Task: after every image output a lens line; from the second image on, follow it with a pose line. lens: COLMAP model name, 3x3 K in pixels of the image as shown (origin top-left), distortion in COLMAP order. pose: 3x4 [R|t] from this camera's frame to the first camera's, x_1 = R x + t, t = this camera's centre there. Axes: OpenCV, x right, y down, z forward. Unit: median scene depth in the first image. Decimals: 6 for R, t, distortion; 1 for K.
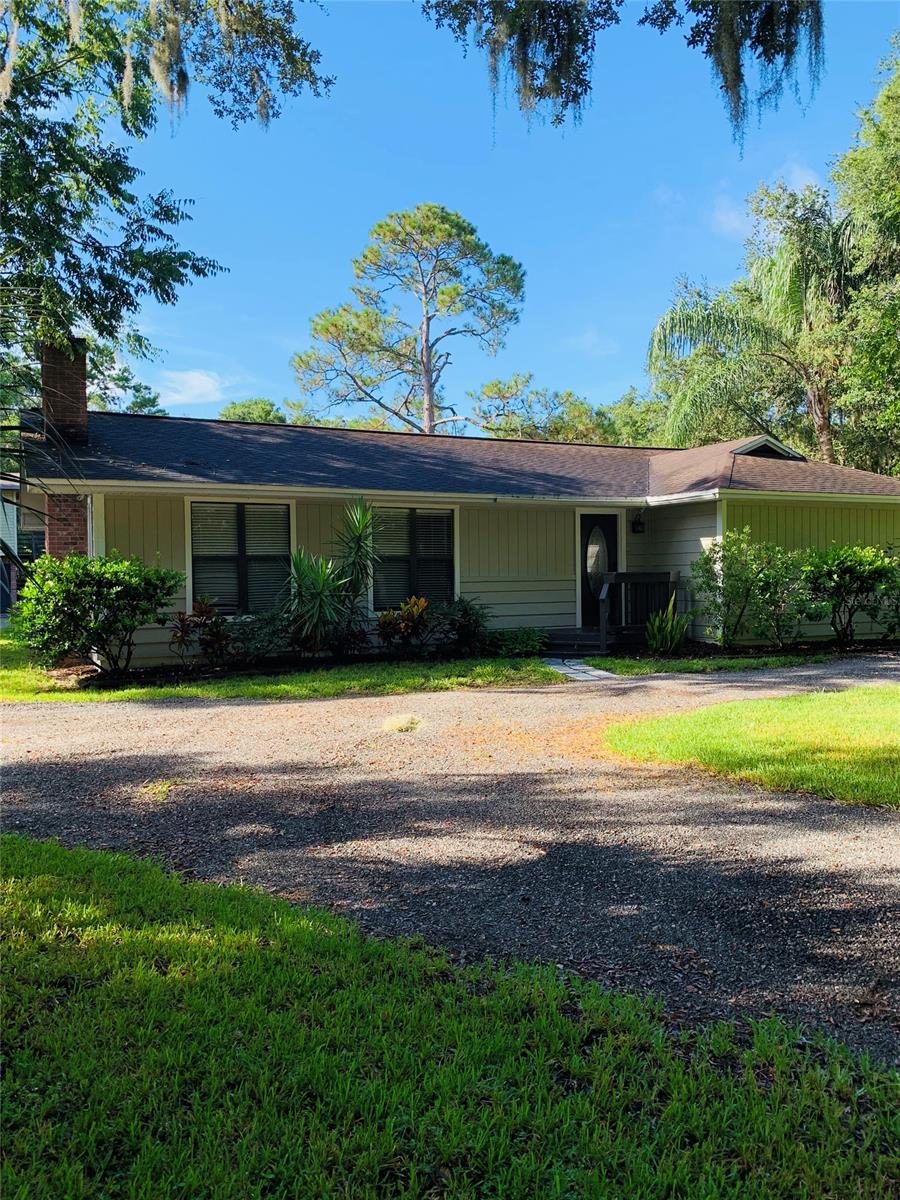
lens RADIAL K [[917.4, 0, 457.0], [0, 917.4, 593.0], [0, 0, 1]] dist [0.072588, -0.147822]
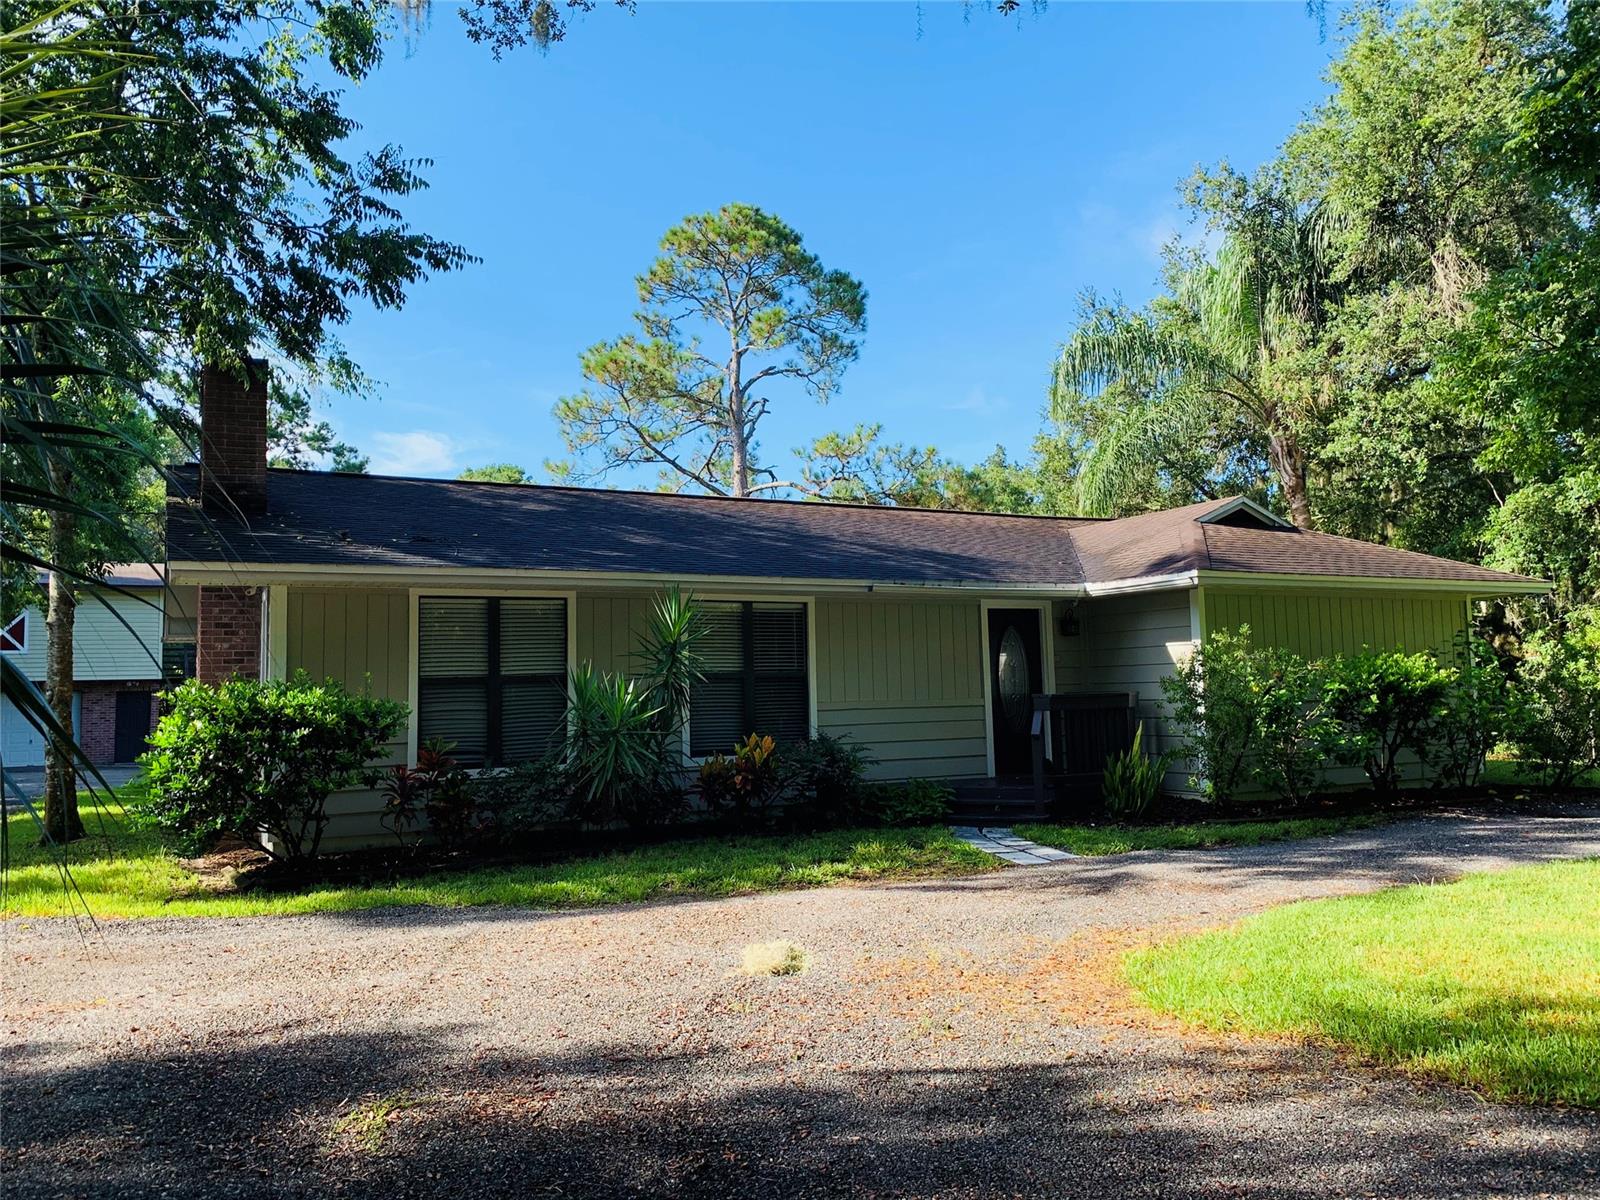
lens RADIAL K [[1223.2, 0, 793.1], [0, 1223.2, 579.9], [0, 0, 1]] dist [0.072588, -0.147822]
pose [[0.999645, -0.009637, 0.024823, -0.037494], [0.012419, 0.993346, -0.114497, -0.005341], [-0.023554, 0.114765, 0.993113, 0.102589]]
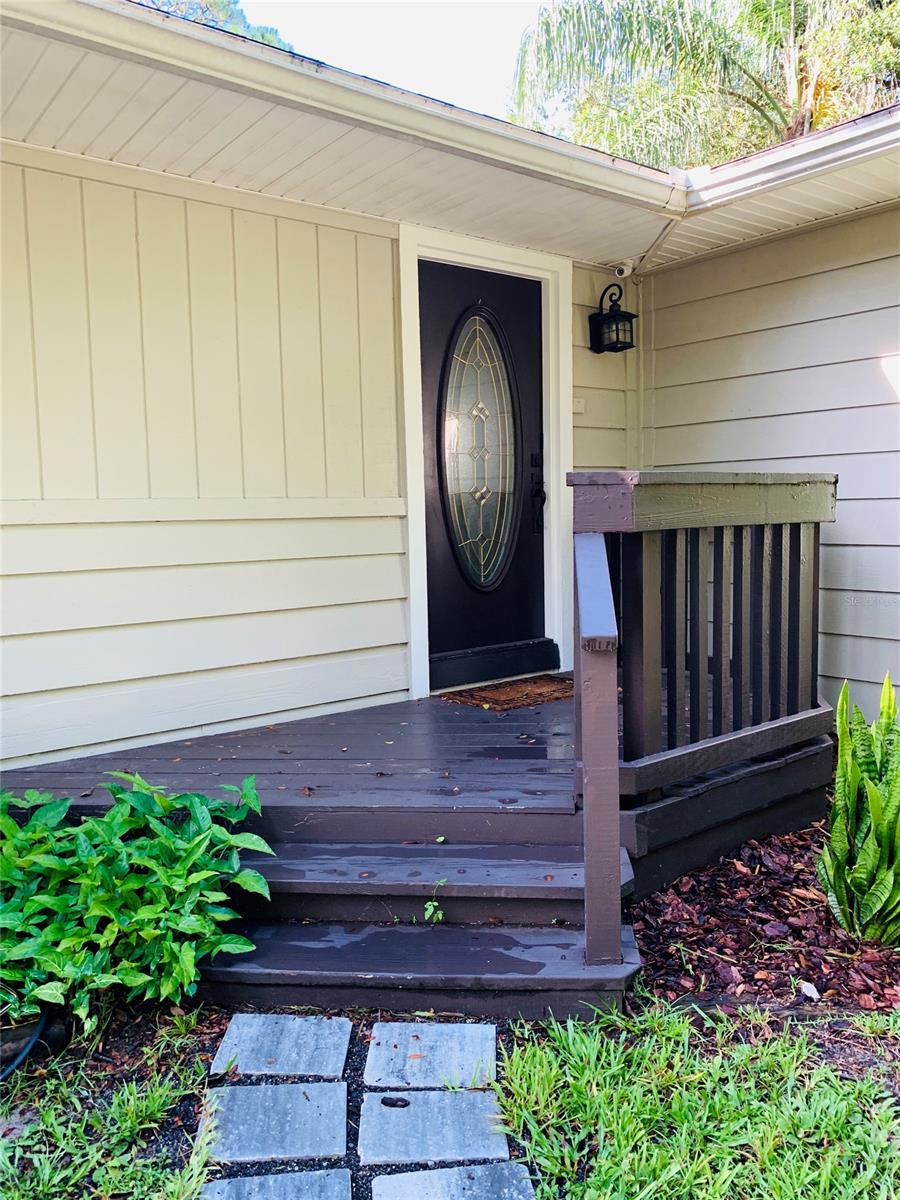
lens RADIAL K [[917.4, 0, 457.0], [0, 917.4, 593.0], [0, 0, 1]] dist [0.072588, -0.147822]
pose [[0.977348, -0.029258, 0.209606, 0.099317], [0.016015, 0.997783, 0.064603, -0.010188], [-0.211032, -0.059782, 0.975649, 0.831082]]
